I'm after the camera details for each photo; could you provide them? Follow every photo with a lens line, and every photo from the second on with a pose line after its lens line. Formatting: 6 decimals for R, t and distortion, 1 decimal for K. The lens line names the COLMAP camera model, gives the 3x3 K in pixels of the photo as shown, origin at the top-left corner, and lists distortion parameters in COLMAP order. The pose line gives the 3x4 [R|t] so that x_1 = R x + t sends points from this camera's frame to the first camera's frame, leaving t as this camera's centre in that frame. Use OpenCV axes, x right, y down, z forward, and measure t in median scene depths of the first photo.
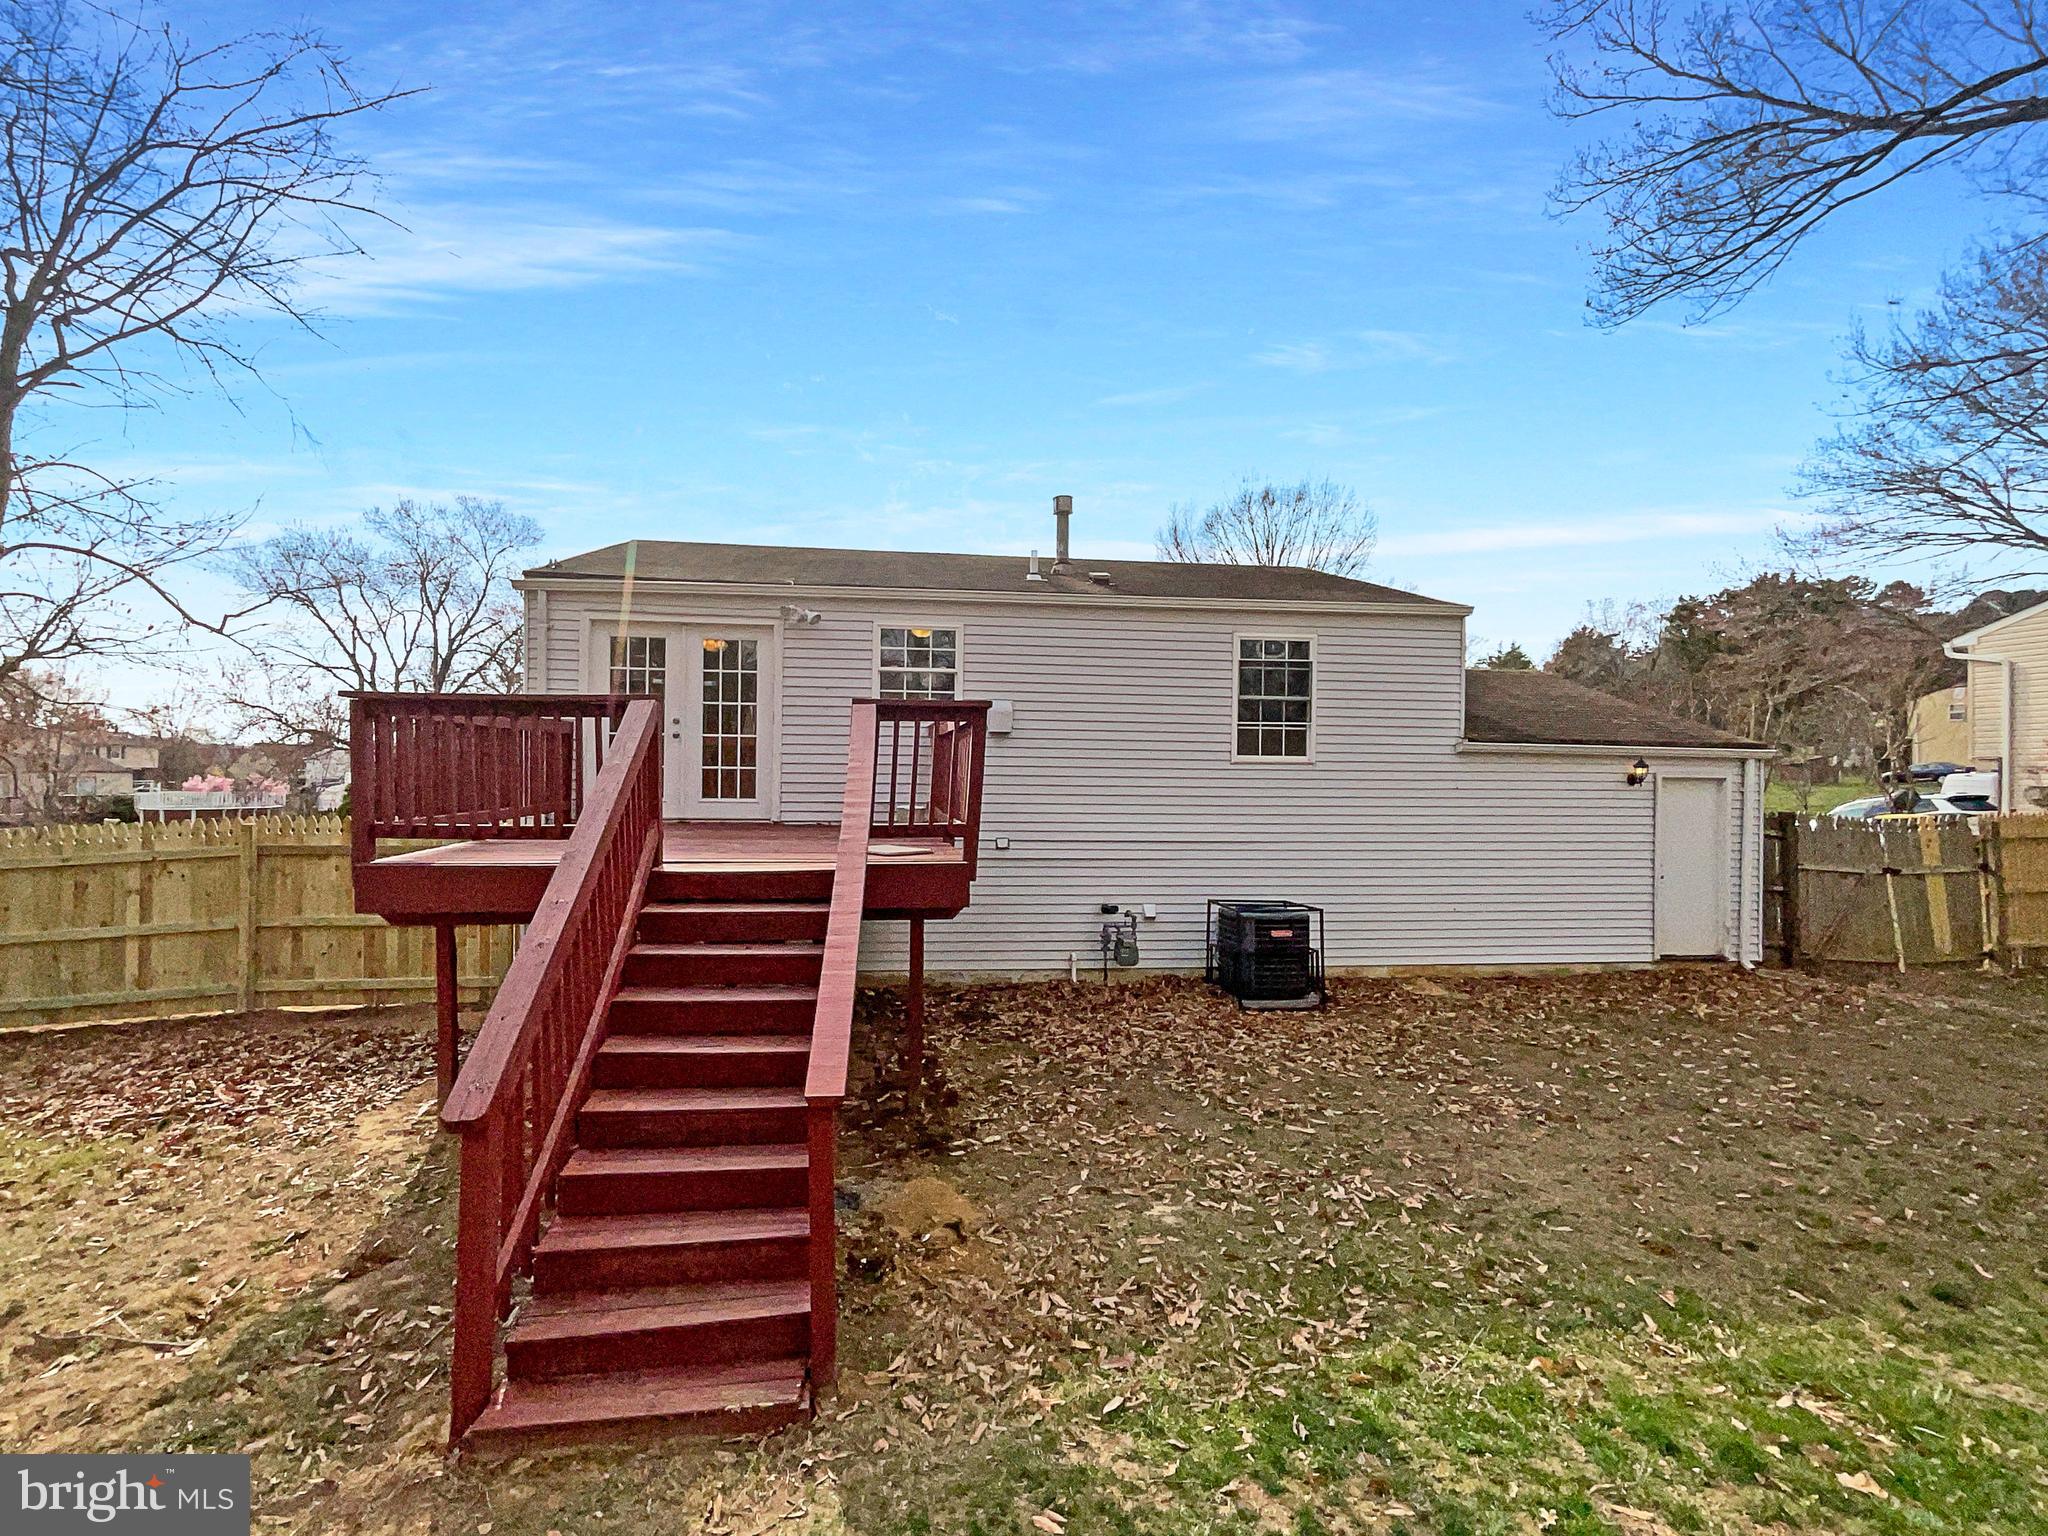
lens RADIAL K [[814.7, 0, 963.0], [0, 814.7, 754.7], [0, 0, 1]] dist [-0.002900, 0.000011]
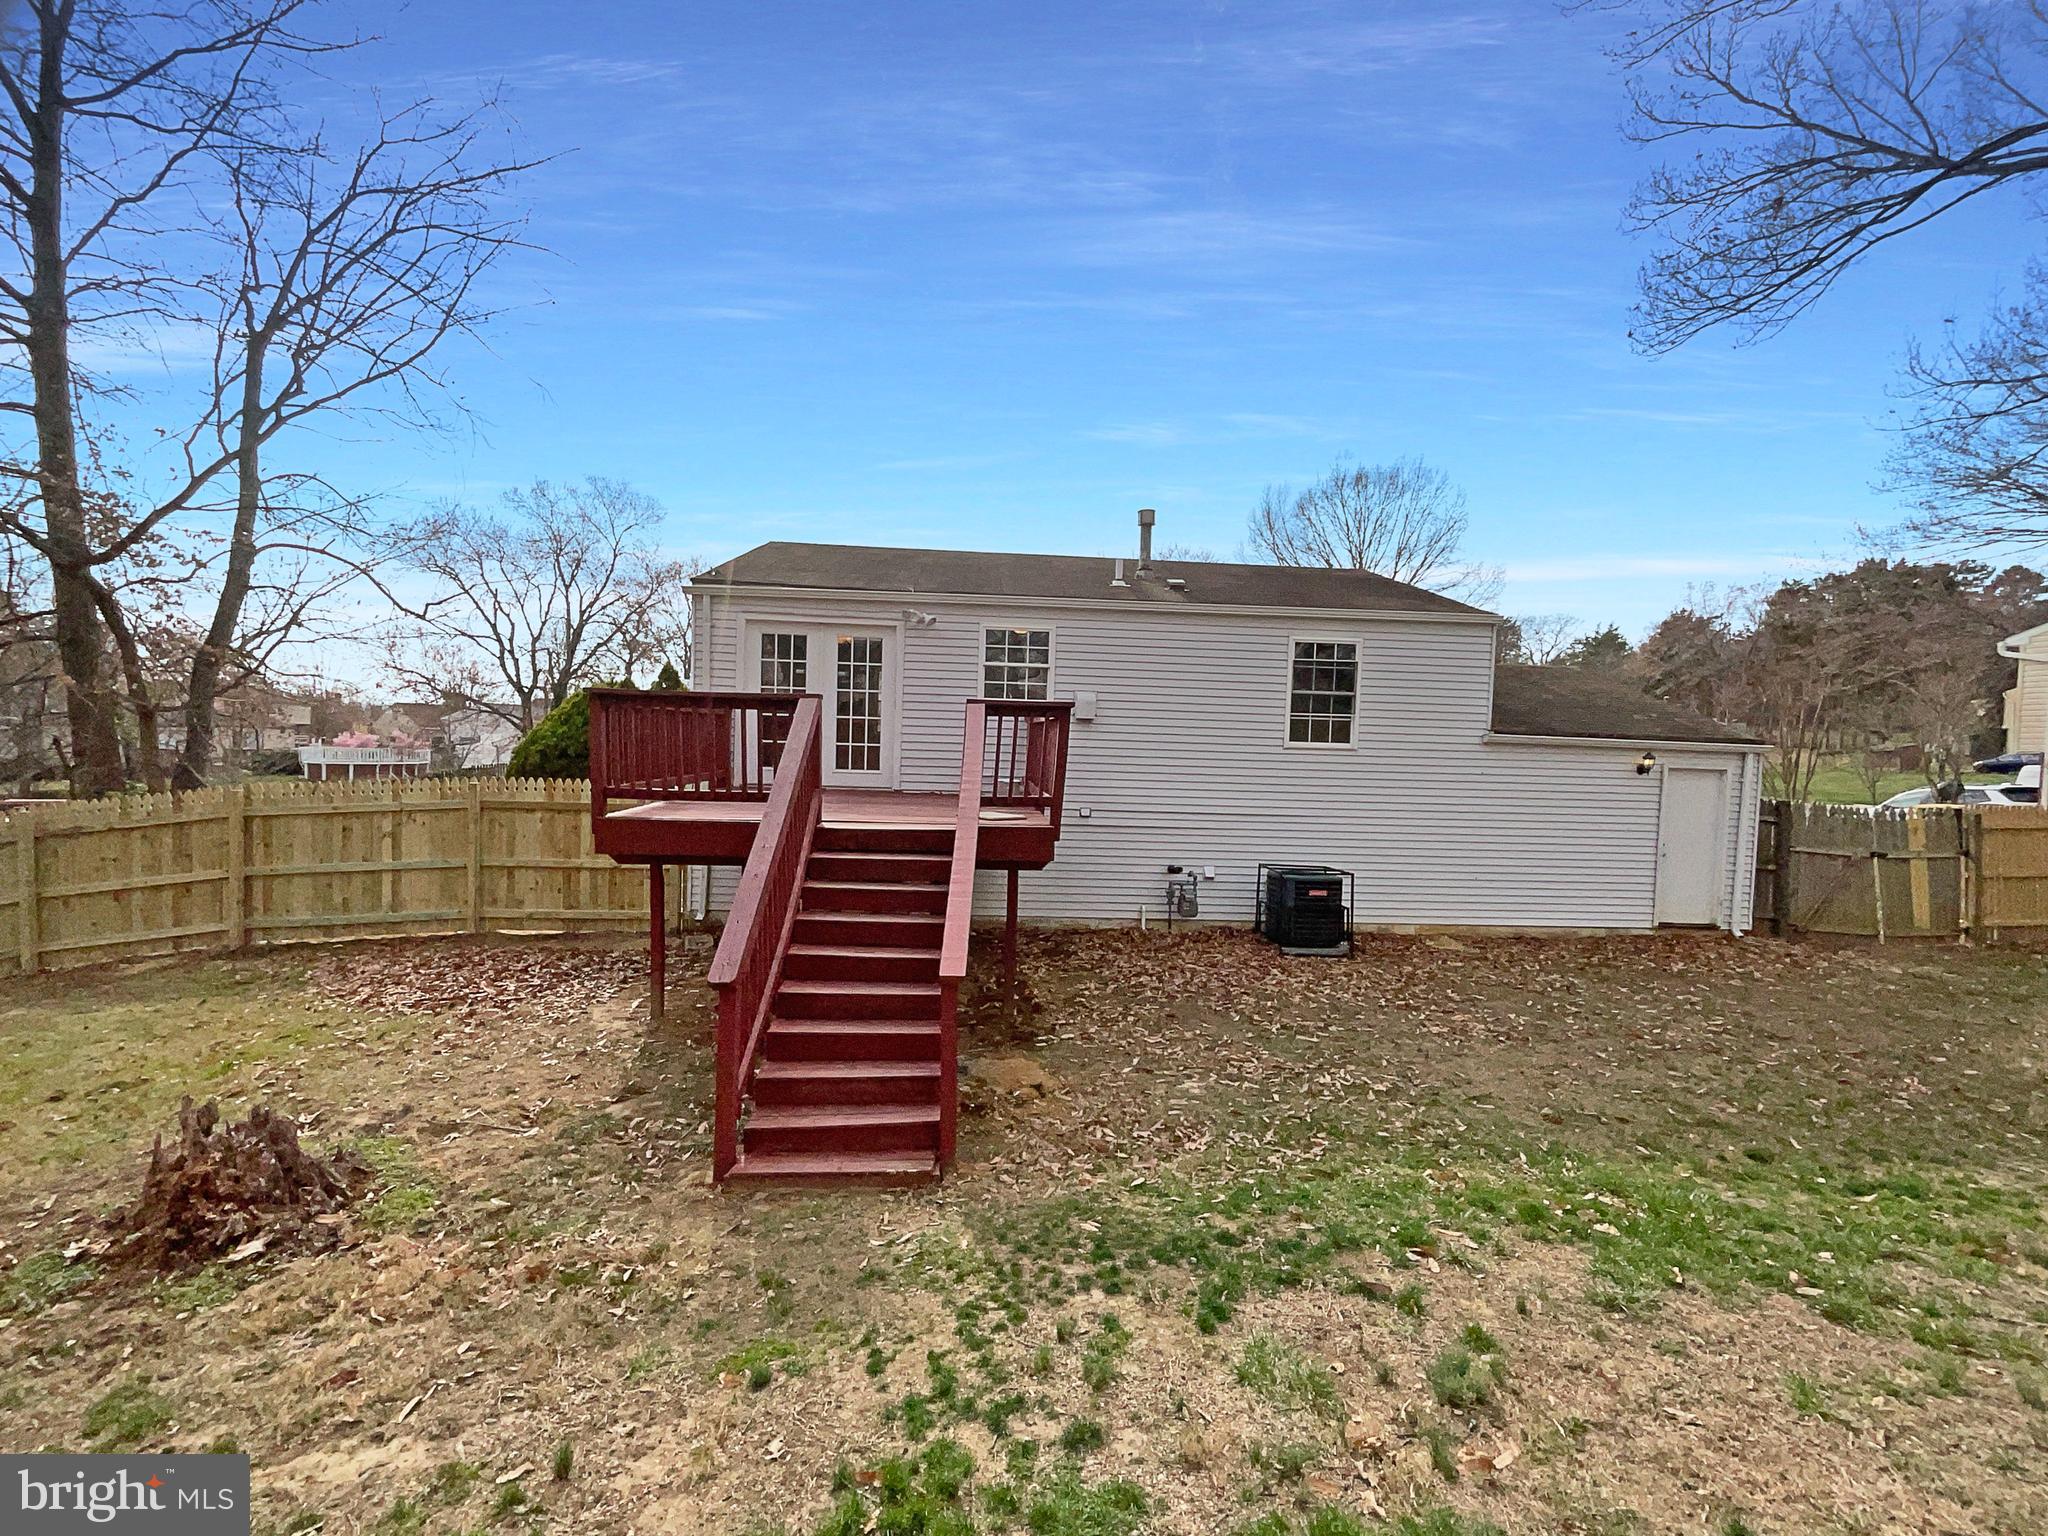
lens RADIAL K [[950.8, 0, 1024.0], [0, 950.8, 768.0], [0, 0, 1]] dist [-0.021111, 0.008064]
pose [[0.998954, 0.021130, -0.040540, 0.014590], [-0.018459, 0.997703, 0.065181, -0.046434], [0.041824, -0.064364, 0.997050, -0.396914]]
